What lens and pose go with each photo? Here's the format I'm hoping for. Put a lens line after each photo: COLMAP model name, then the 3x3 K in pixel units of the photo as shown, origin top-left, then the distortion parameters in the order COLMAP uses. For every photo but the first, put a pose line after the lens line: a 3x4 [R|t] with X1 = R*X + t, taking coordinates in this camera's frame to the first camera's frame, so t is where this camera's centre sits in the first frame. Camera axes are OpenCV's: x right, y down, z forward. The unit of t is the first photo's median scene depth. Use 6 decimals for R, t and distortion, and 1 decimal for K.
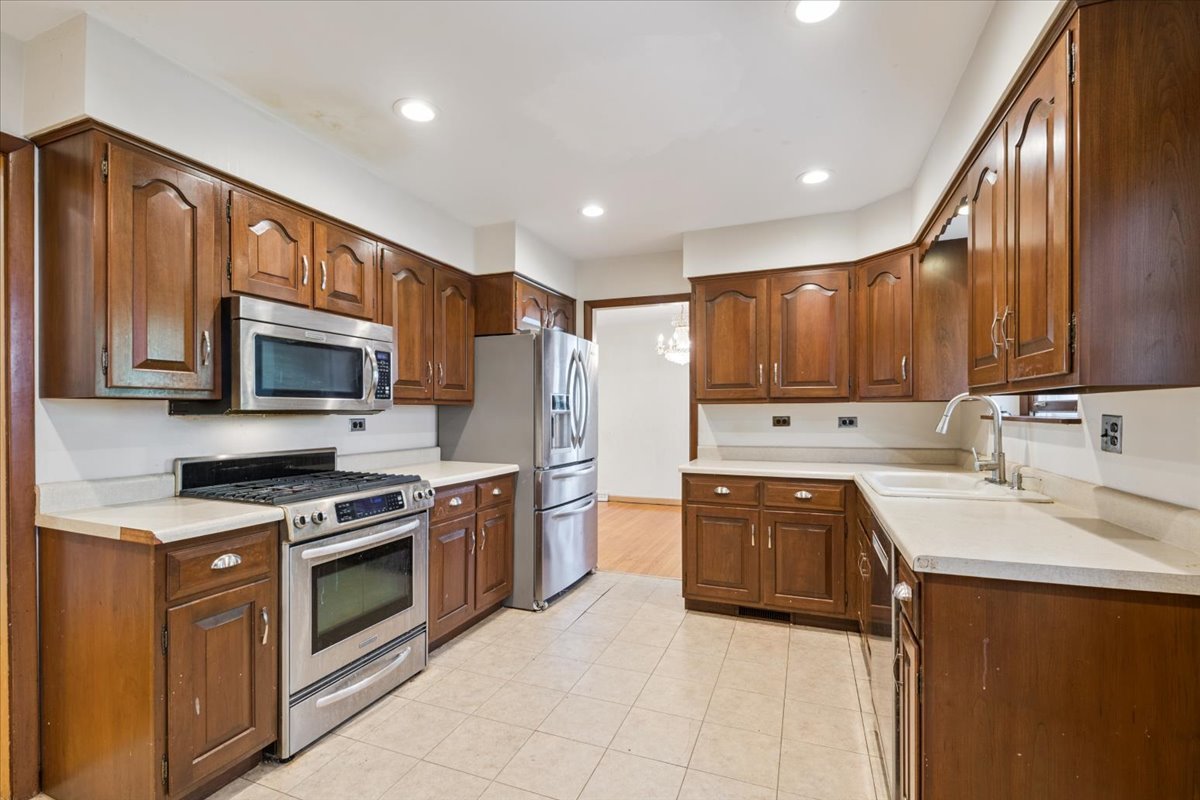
lens RADIAL K [[528.6, 0, 600.3], [0, 528.6, 412.4], [0, 0, 1]] dist [-0.001133, -0.000256]
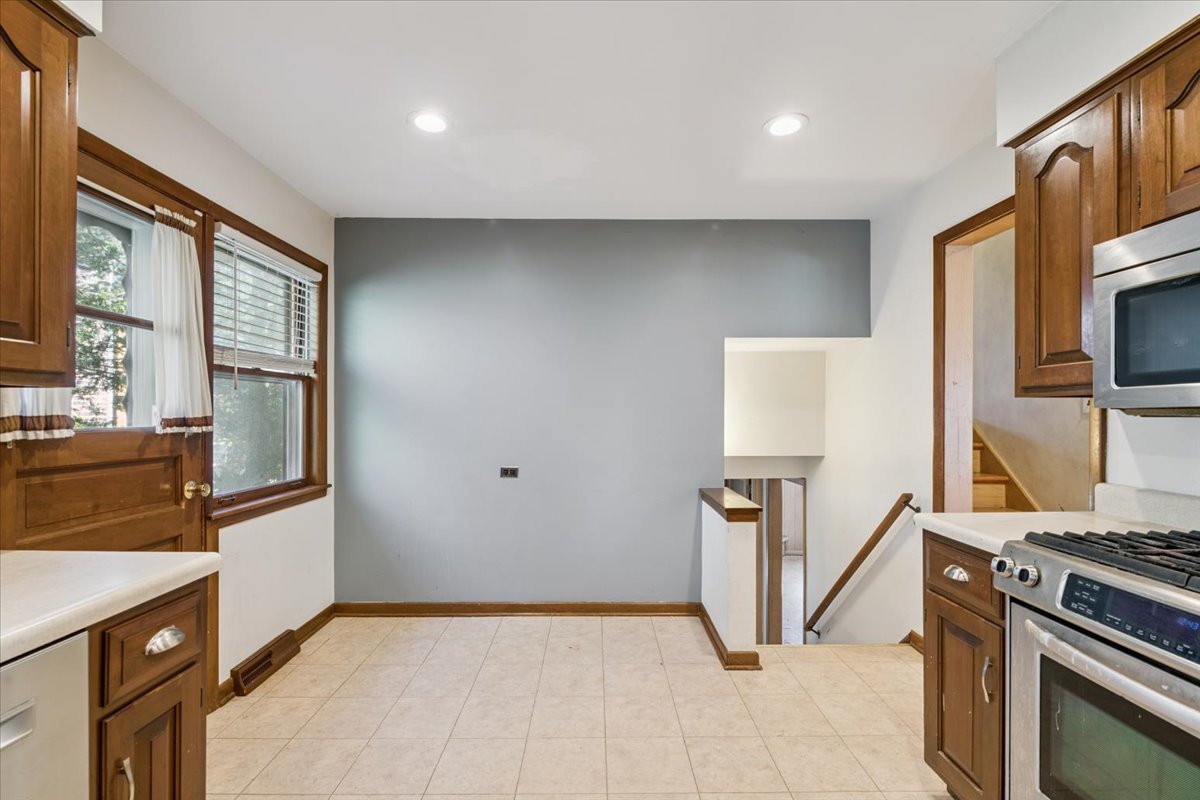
lens RADIAL K [[528.6, 0, 600.3], [0, 528.6, 412.4], [0, 0, 1]] dist [-0.001133, -0.000256]
pose [[-0.928041, 0.000740, -0.372478, 0.115623], [0.001350, 0.999998, -0.001377, 0.000657], [0.372476, -0.001781, -0.928040, 0.880425]]
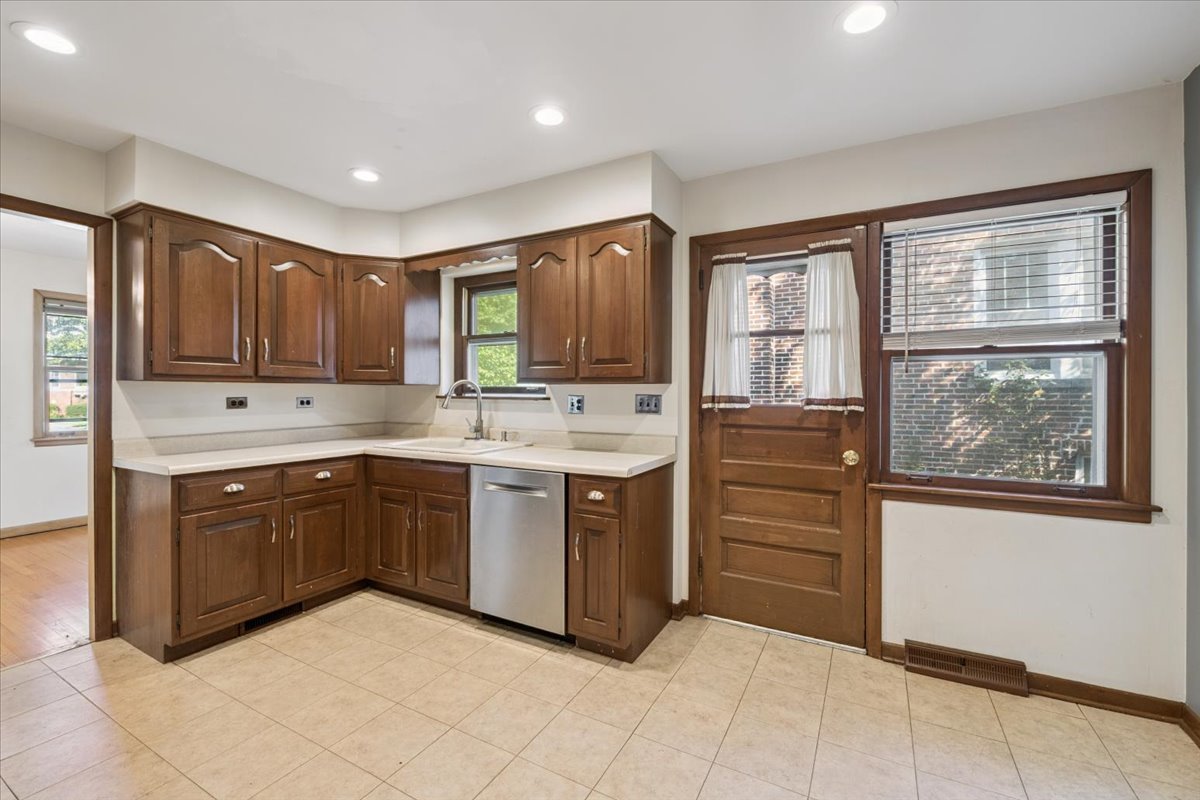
lens RADIAL K [[505.5, 0, 598.5], [0, 505.5, 393.1], [0, 0, 1]] dist [0.001169, 0.000000]
pose [[0.127315, 0.003721, 0.991855, -0.485378], [-0.003941, 0.999987, -0.003246, 0.001302], [-0.991854, -0.003495, 0.127328, 0.347662]]
